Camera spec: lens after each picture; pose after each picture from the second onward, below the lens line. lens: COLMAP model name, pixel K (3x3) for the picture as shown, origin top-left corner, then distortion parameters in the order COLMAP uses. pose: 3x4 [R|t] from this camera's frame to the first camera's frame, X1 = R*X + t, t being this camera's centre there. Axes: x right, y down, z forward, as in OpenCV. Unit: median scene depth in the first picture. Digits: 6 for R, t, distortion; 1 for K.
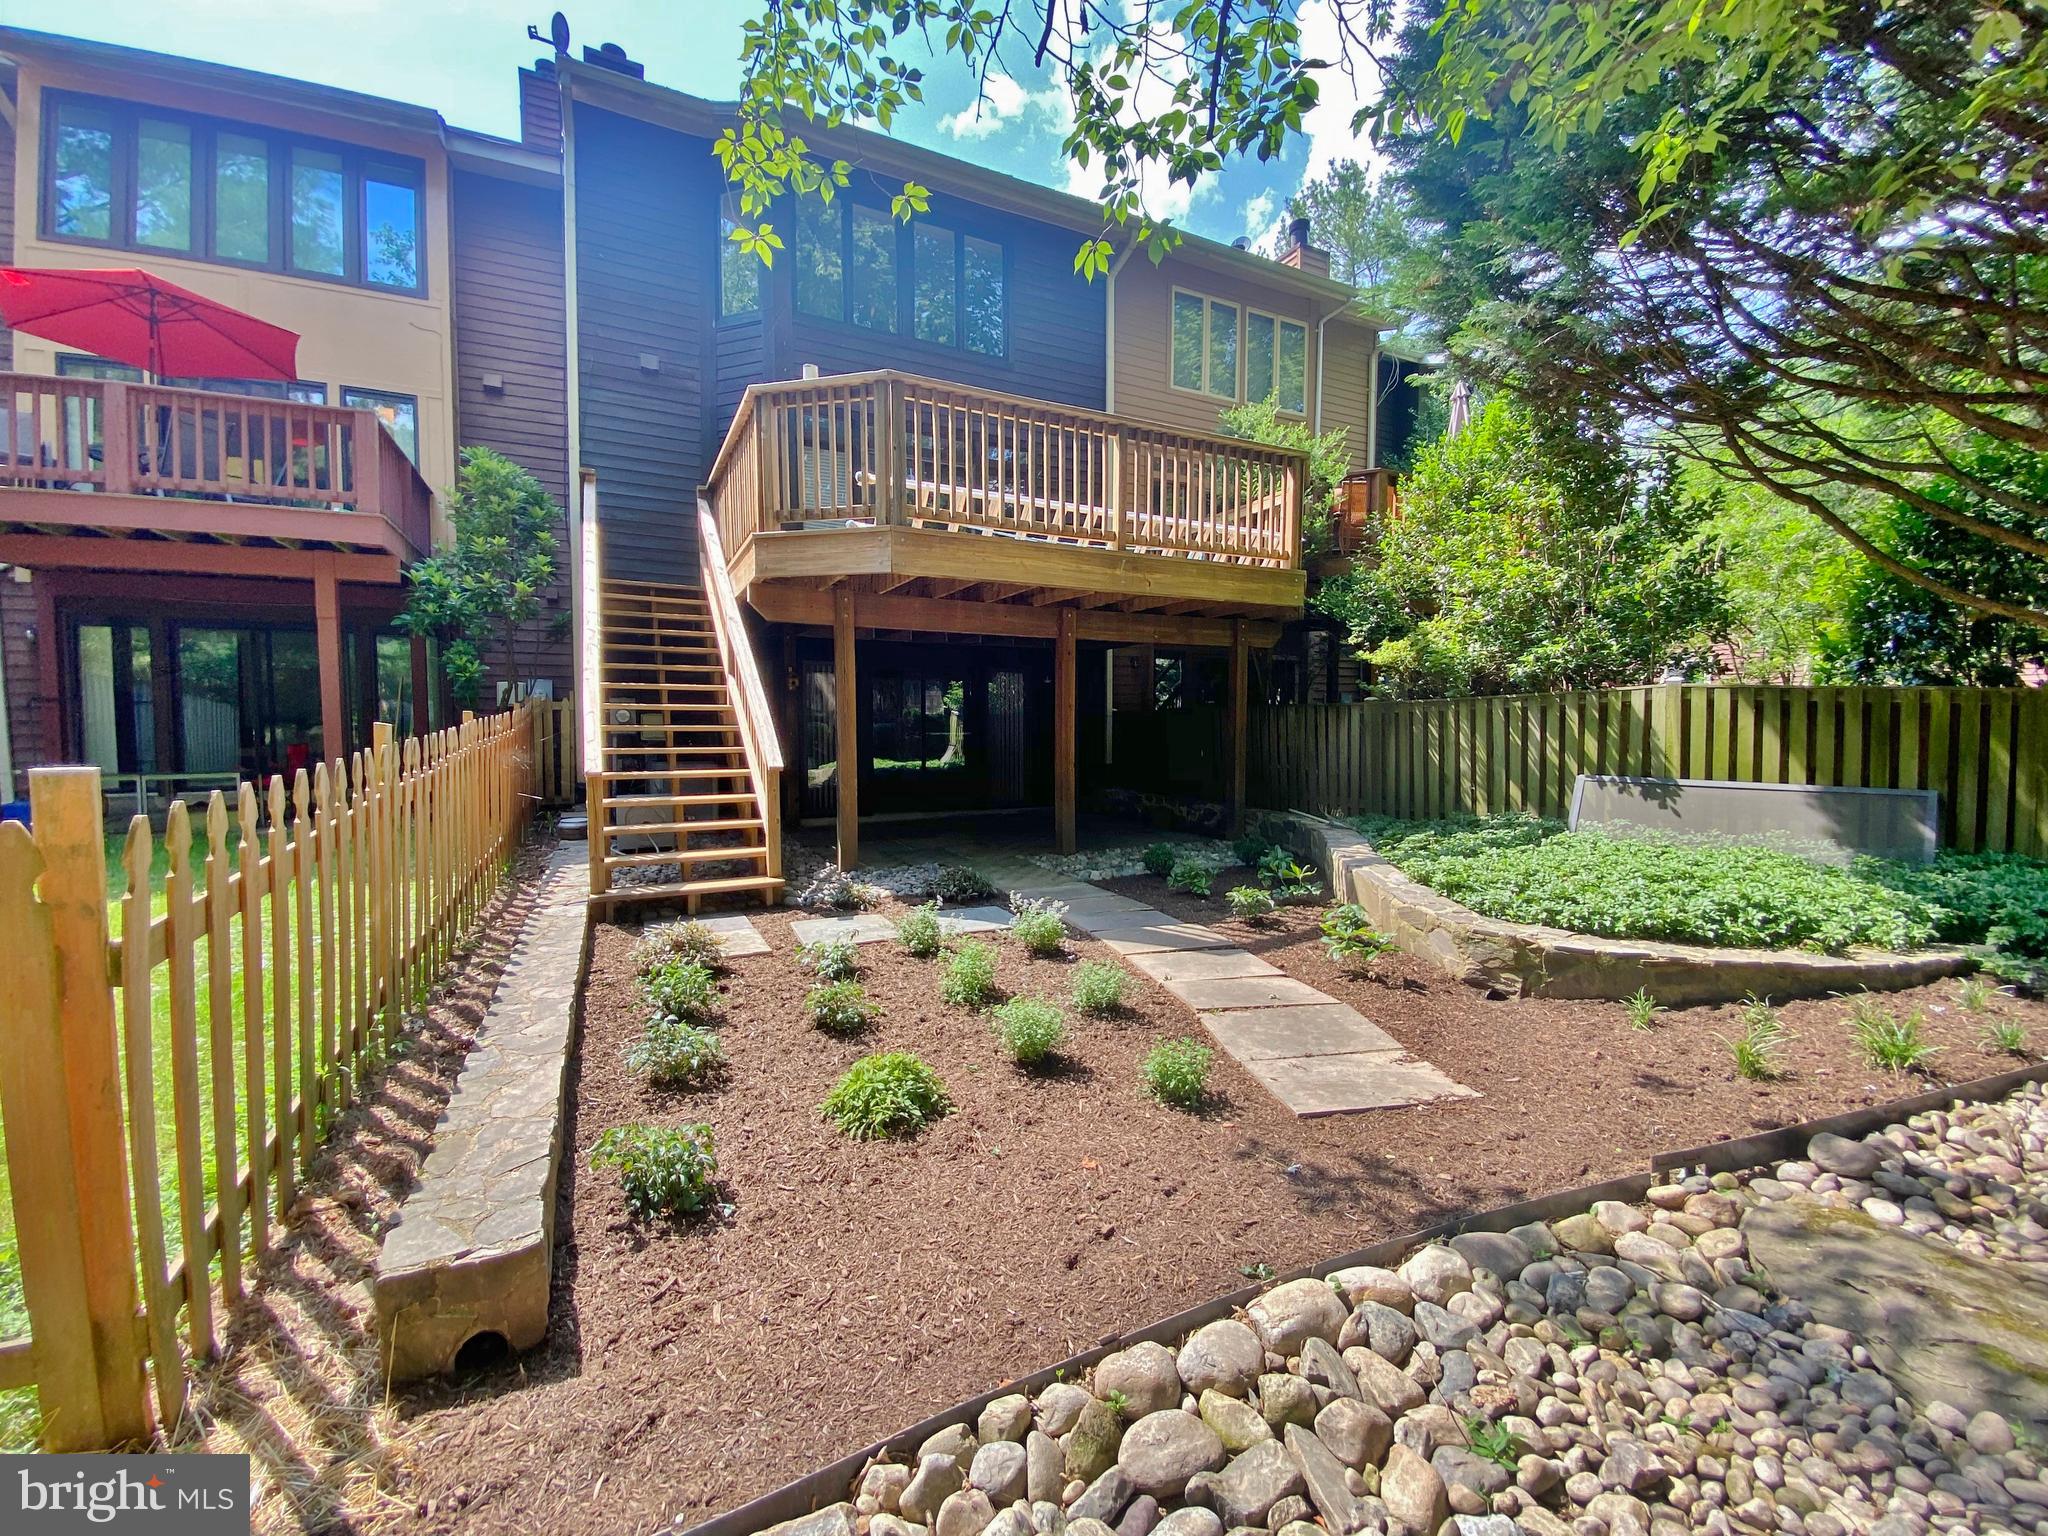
lens RADIAL K [[831.8, 0, 1015.3], [0, 831.8, 764.6], [0, 0, 1]] dist [0.017179, -0.019061]
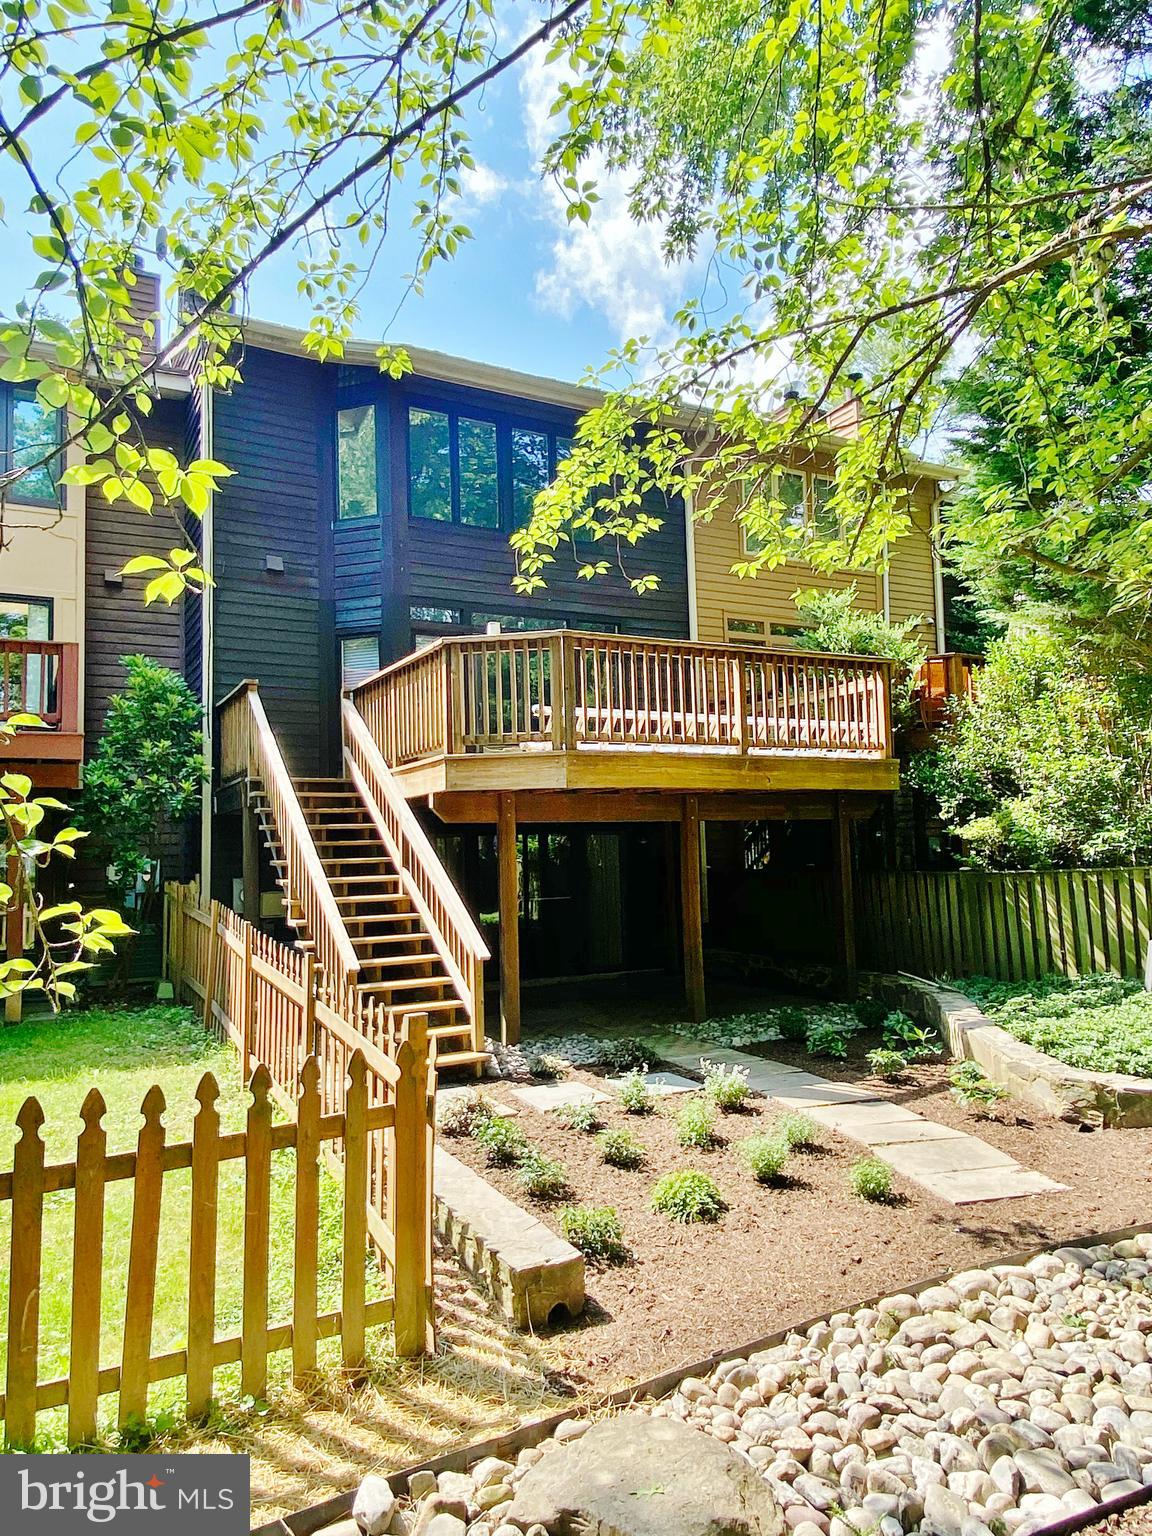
lens RADIAL K [[977.8, 0, 570.7], [0, 977.8, 773.0], [0, 0, 1]] dist [0.049712, -0.061728]
pose [[0.999177, -0.022748, 0.033589, -0.226688], [0.027001, 0.990867, -0.132115, -0.078628], [-0.030277, 0.132913, 0.990665, -0.487263]]
